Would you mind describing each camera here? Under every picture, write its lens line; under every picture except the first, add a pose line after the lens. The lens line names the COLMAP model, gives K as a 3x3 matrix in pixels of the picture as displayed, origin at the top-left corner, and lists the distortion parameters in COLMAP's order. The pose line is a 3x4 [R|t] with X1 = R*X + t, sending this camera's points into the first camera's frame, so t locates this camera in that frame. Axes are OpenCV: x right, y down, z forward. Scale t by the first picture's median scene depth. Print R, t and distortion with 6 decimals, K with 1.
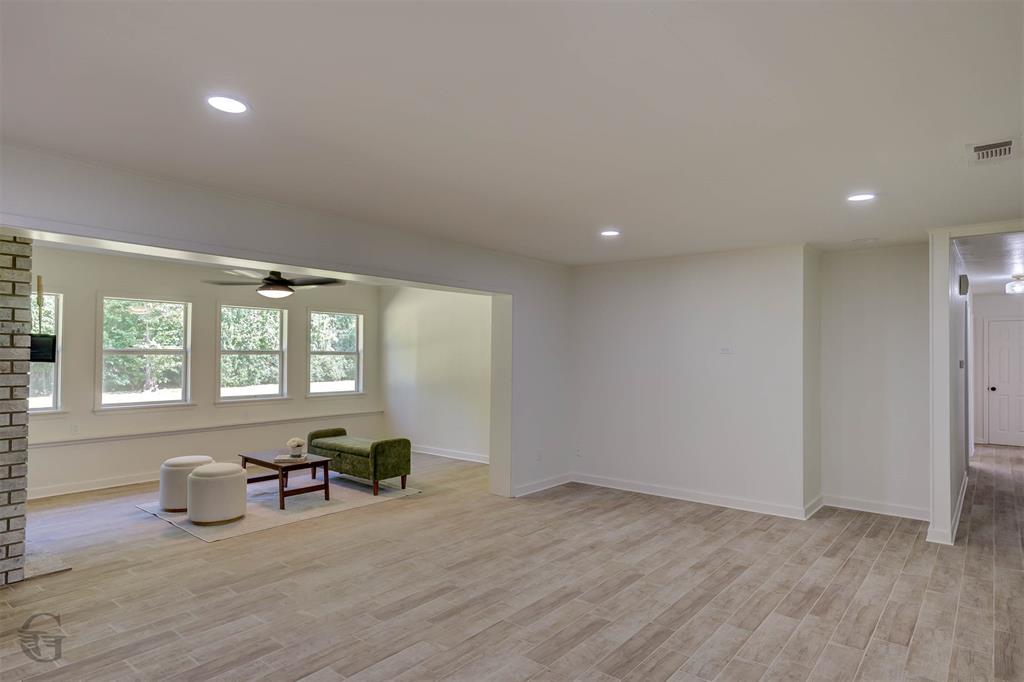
lens RADIAL K [[589.6, 0, 514.3], [0, 589.6, 344.1], [0, 0, 1]] dist [0.043455, 0.000474]
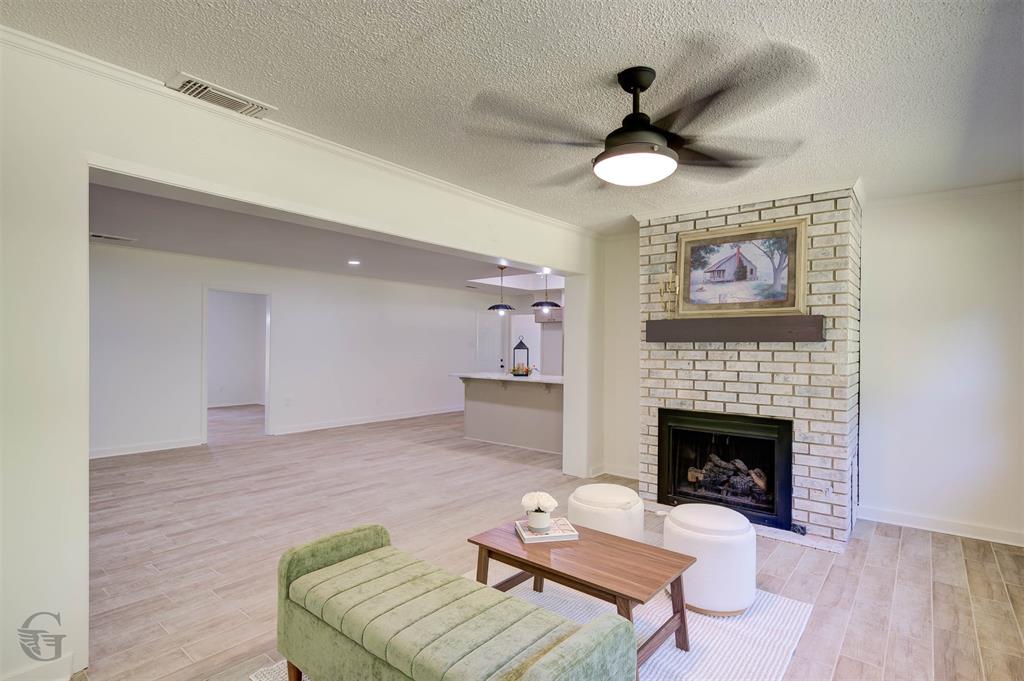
lens RADIAL K [[508.4, 0, 510.3], [0, 508.4, 343.9], [0, 0, 1]] dist [0.000763, 0.000172]
pose [[-0.999822, -0.015479, 0.010758, -0.497858], [-0.015681, 0.999698, -0.018937, 0.060058], [-0.010461, -0.019102, -0.999763, 2.050247]]
